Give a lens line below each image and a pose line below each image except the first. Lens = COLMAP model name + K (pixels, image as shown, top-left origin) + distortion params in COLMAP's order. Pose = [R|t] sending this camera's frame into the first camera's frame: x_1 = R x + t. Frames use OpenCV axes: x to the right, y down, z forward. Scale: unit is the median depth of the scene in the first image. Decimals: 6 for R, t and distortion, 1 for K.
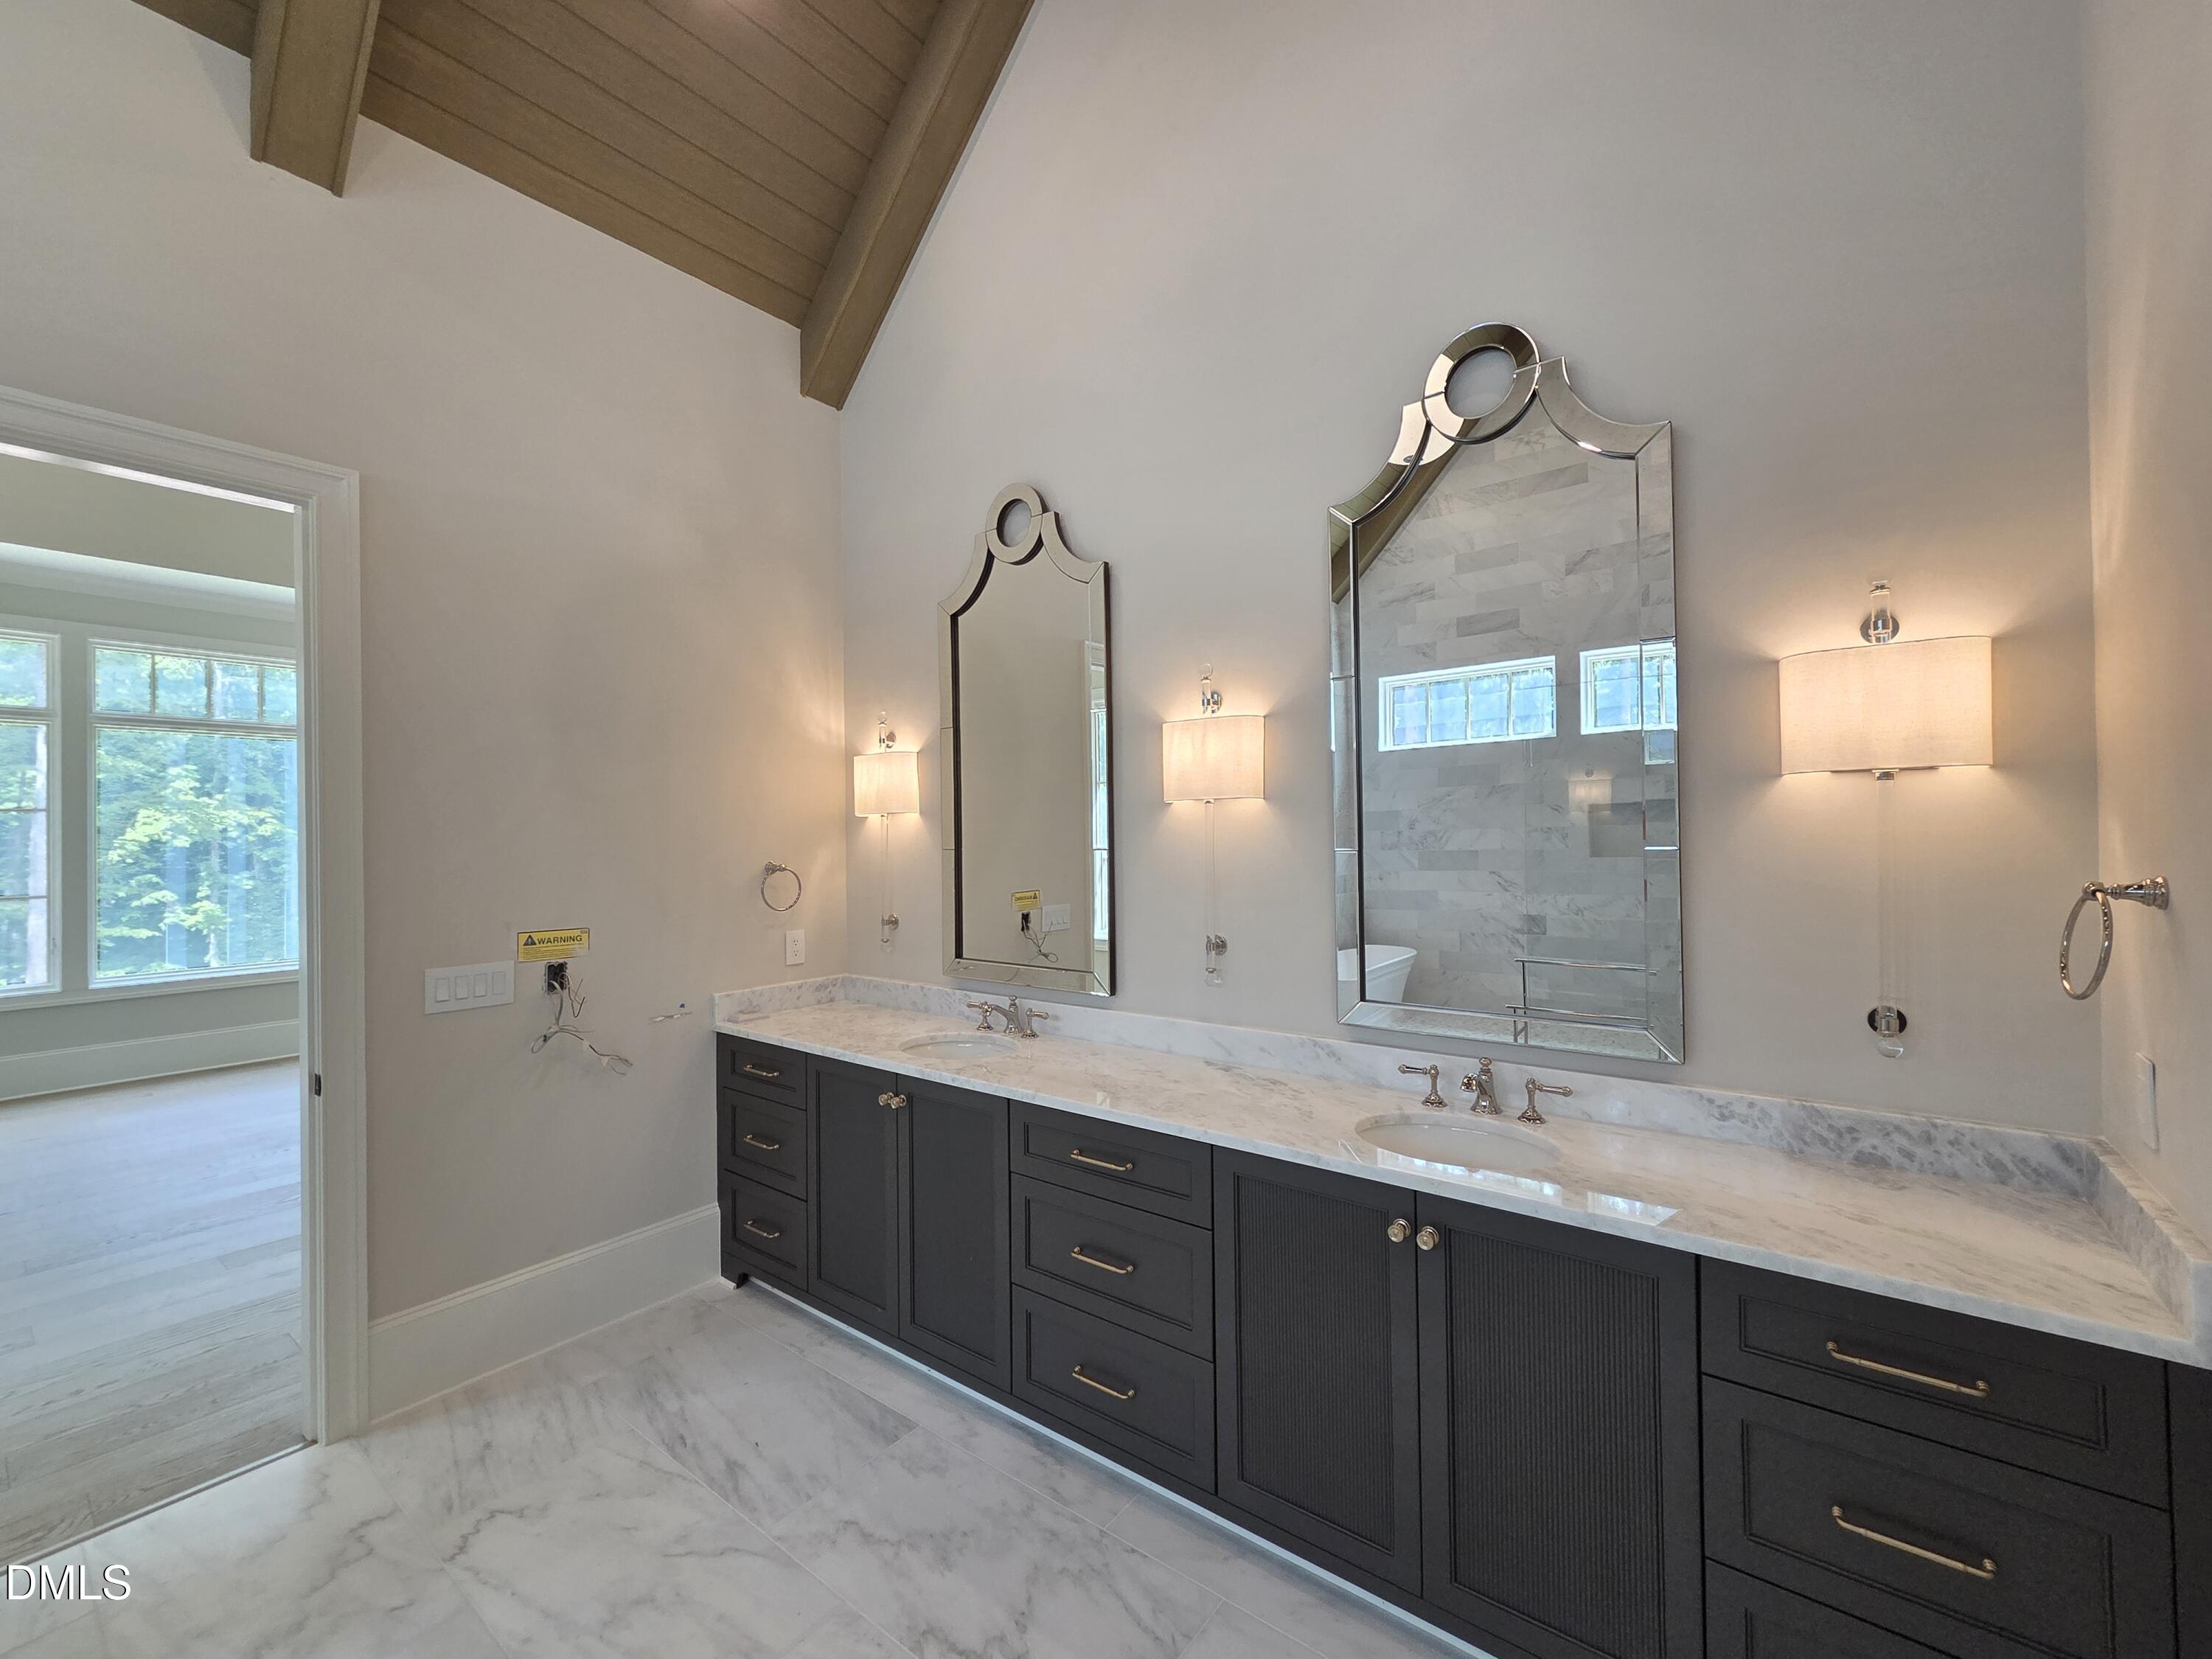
lens RADIAL K [[907.9, 0, 1111.5], [0, 907.9, 828.4], [0, 0, 1]] dist [-0.003139, 0.000796]
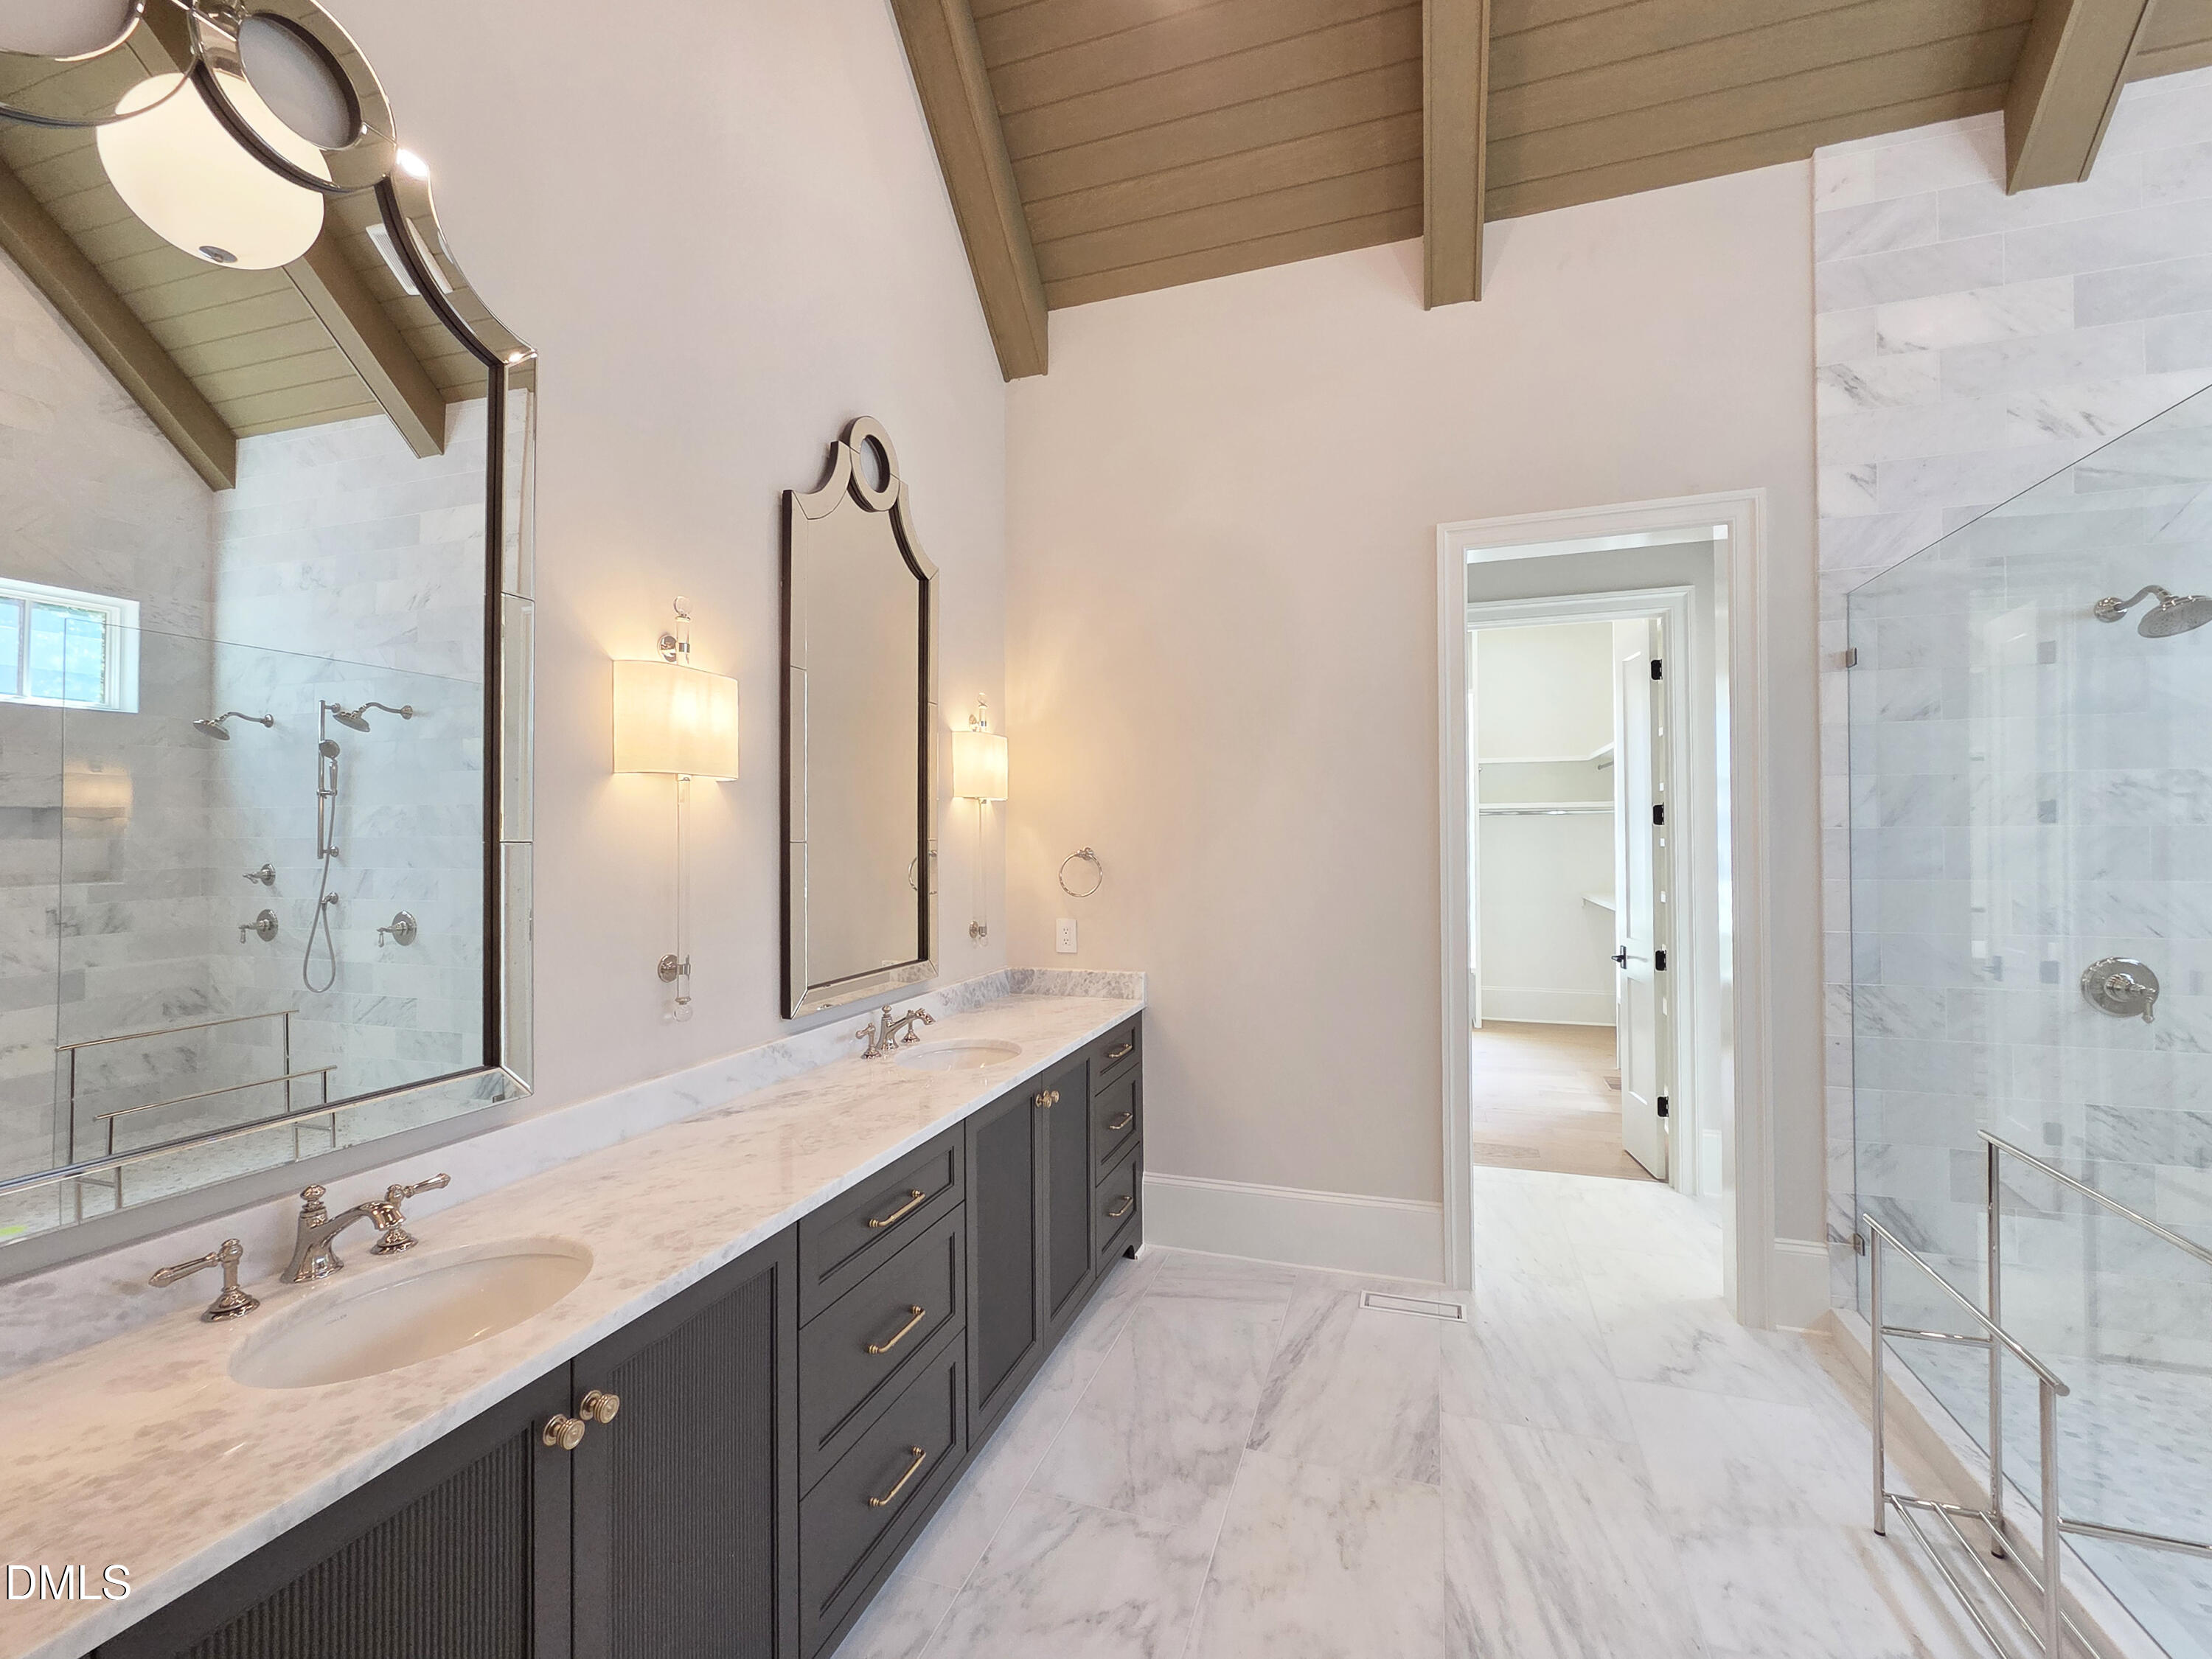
lens RADIAL K [[907.9, 0, 1117.0], [0, 907.9, 826.6], [0, 0, 1]] dist [-0.003139, 0.000796]
pose [[-0.298168, 0.029863, 0.954046, -0.803525], [0.014365, 0.999538, -0.026797, 0.037322], [-0.954405, 0.005715, -0.298459, 0.957661]]
